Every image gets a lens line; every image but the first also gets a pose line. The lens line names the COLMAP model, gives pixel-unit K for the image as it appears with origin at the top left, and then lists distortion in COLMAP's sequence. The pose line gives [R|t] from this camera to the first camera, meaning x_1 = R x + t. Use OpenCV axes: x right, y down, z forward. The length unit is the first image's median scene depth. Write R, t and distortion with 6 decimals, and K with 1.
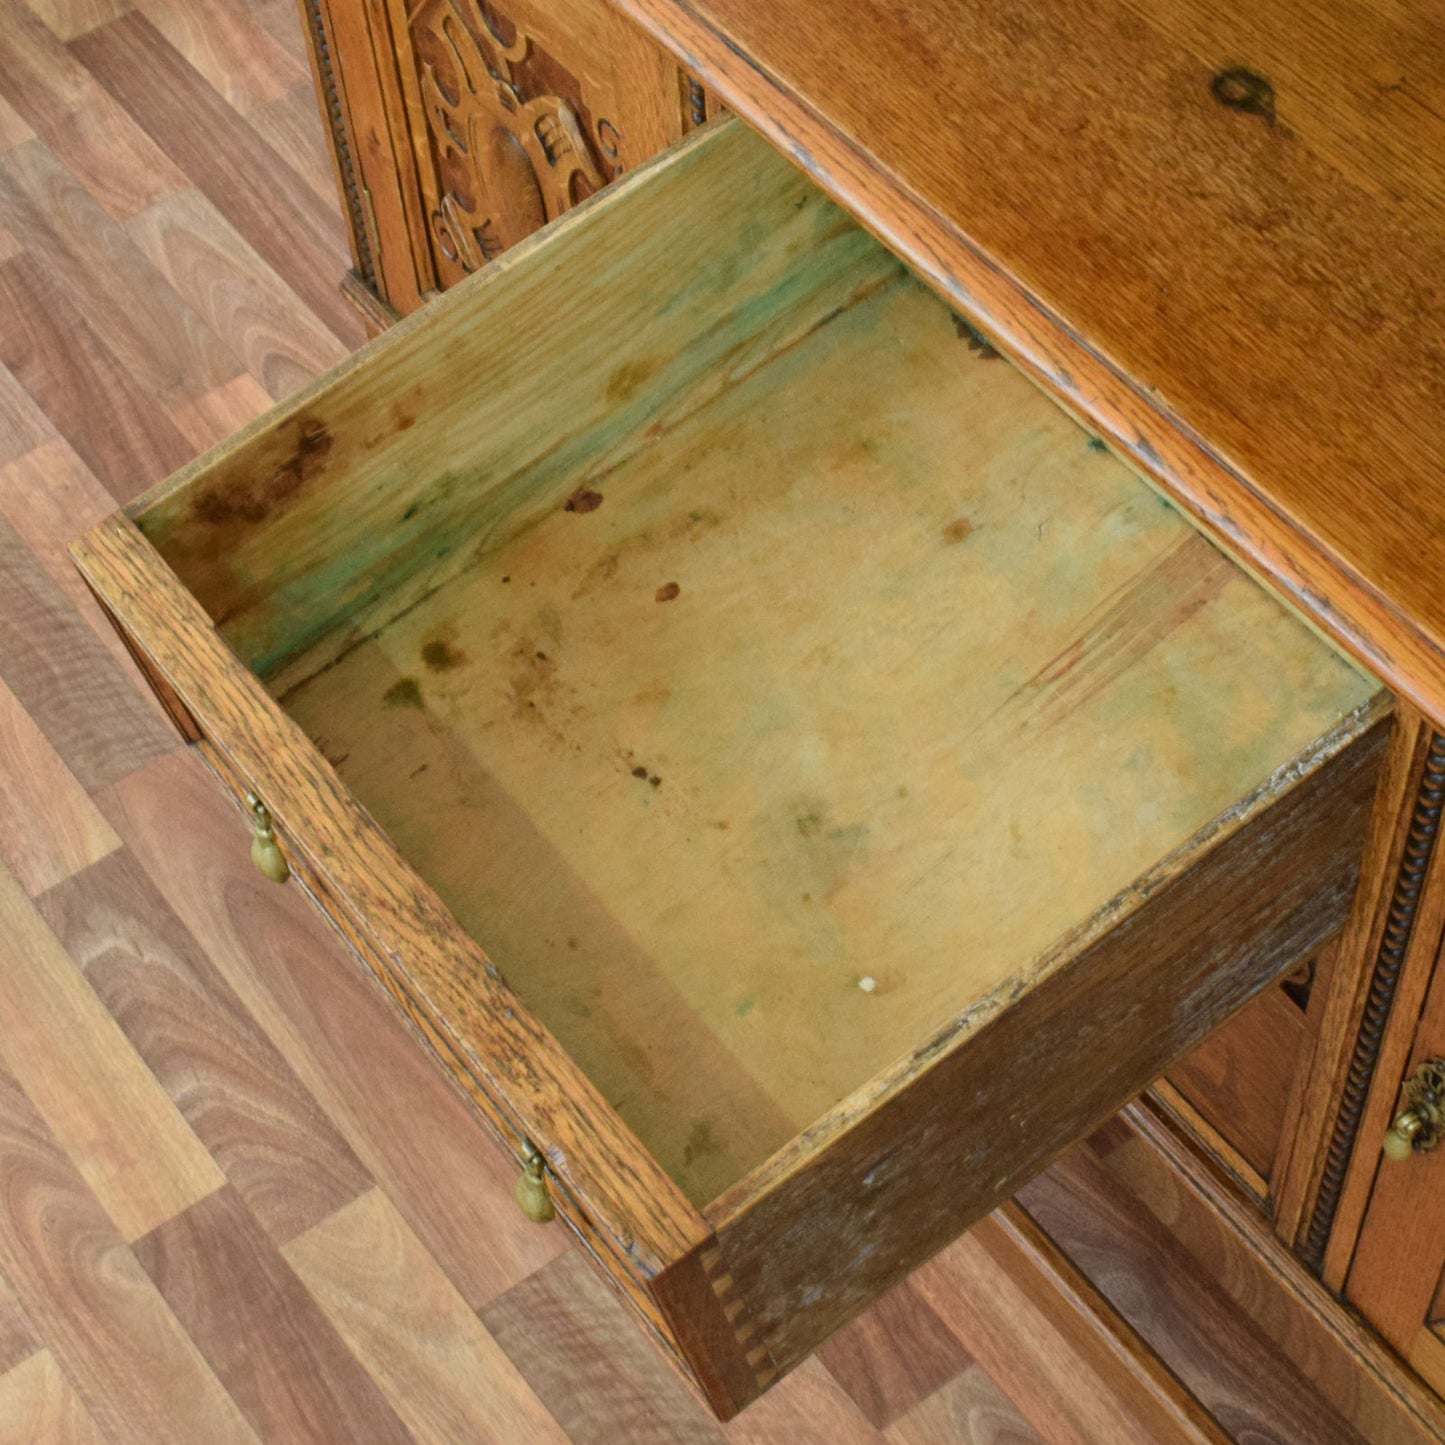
lens RADIAL K [[2696.9, 0, 878.1], [0, 2696.9, 790.1], [0, 0, 1]] dist [-0.027780, 0.000000]
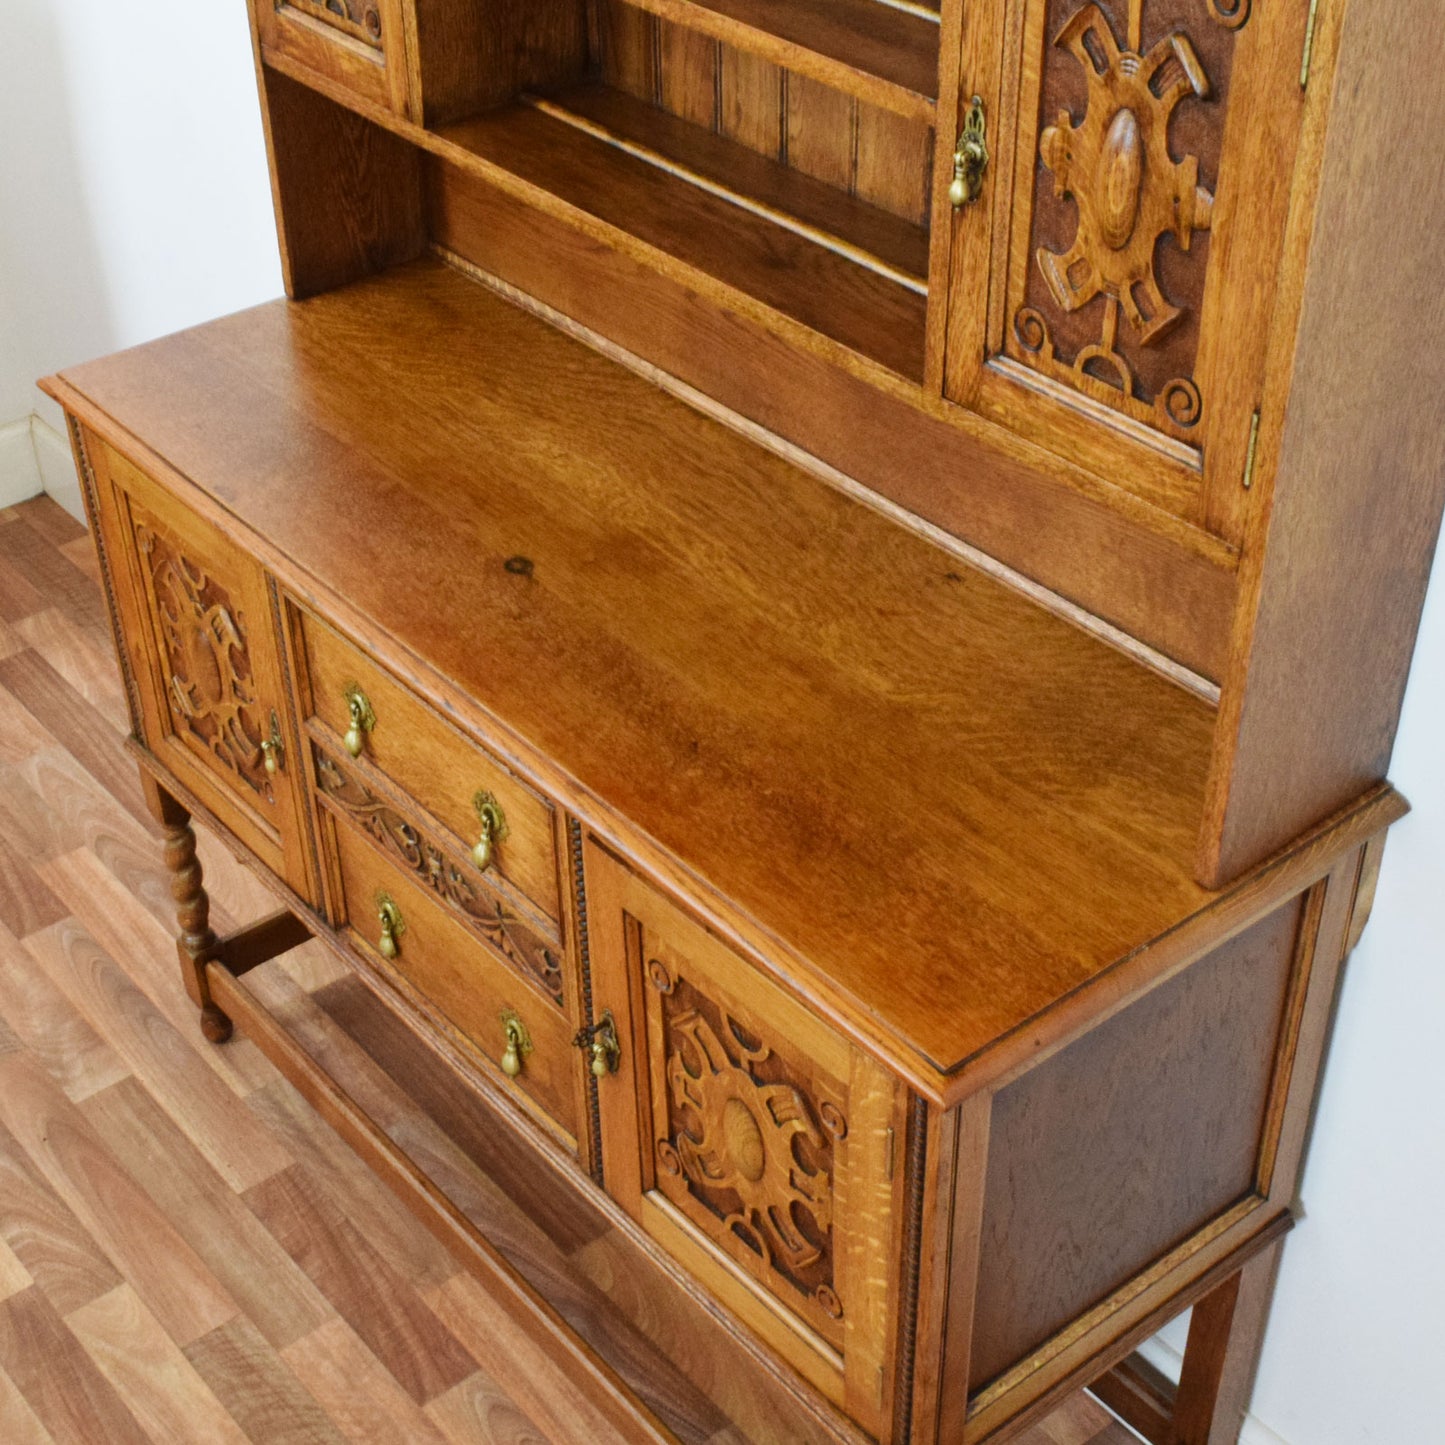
lens RADIAL K [[2277.7, 0, 681.4], [0, 2277.7, 777.5], [0, 0, 1]] dist [-0.021682, 0.000000]
pose [[0.999800, -0.019844, 0.002542, 0.166144], [0.019770, 0.960479, -0.277648, 0.261601], [0.003068, 0.277643, 0.960679, -0.442475]]
